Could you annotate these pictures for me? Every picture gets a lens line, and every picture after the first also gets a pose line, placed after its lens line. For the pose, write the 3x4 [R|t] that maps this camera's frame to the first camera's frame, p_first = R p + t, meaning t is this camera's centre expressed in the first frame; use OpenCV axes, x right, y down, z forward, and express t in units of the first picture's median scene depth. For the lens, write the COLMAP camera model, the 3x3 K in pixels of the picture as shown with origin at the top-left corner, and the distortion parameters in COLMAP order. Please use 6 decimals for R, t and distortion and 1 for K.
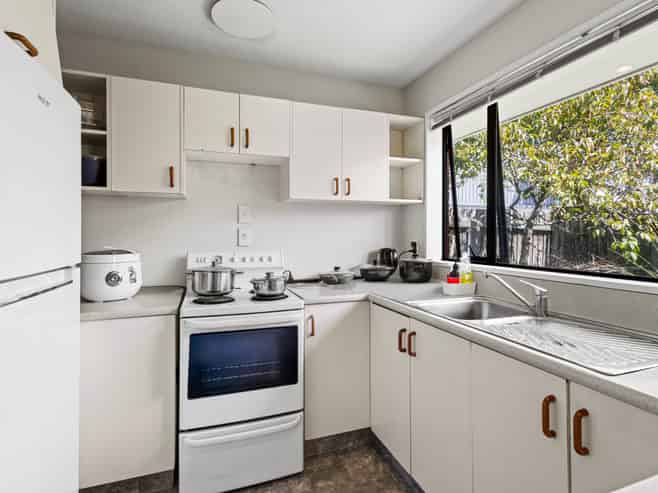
lens RADIAL K [[339.1, 0, 325.4], [0, 339.1, 240.4], [0, 0, 1]] dist [0.000890, 0.000026]
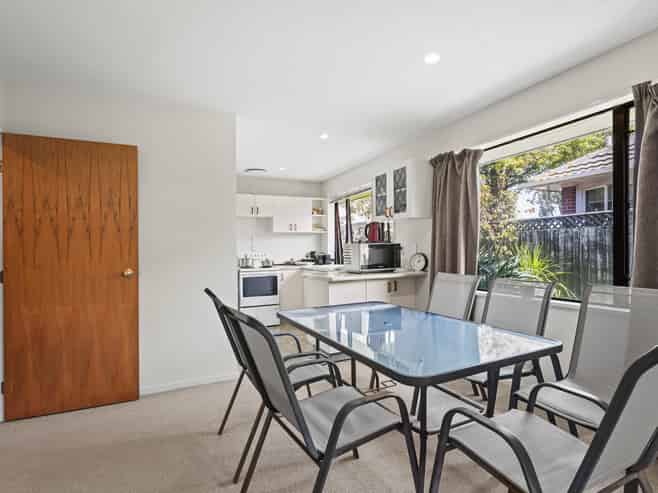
lens RADIAL K [[348.4, 0, 331.8], [0, 348.4, 248.5], [0, 0, 1]] dist [0.029436, 0.000152]
pose [[0.994370, -0.007321, 0.105714, 0.058921], [0.009496, 0.999753, -0.020089, 0.062447], [-0.105541, 0.020980, 0.994194, -1.737712]]
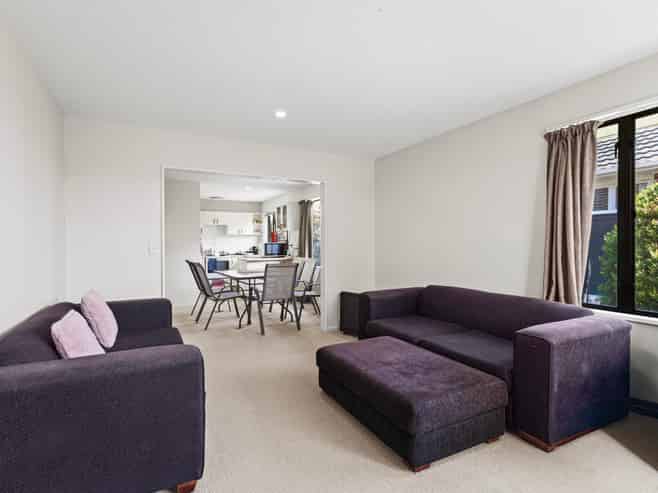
lens RADIAL K [[348.4, 0, 329.6], [0, 348.4, 251.5], [0, 0, 1]] dist [0.029436, 0.000152]
pose [[0.988468, 0.000016, 0.151428, 0.498139], [-0.000249, 0.999999, 0.001523, 0.087345], [-0.151428, -0.001543, 0.988467, -3.564118]]
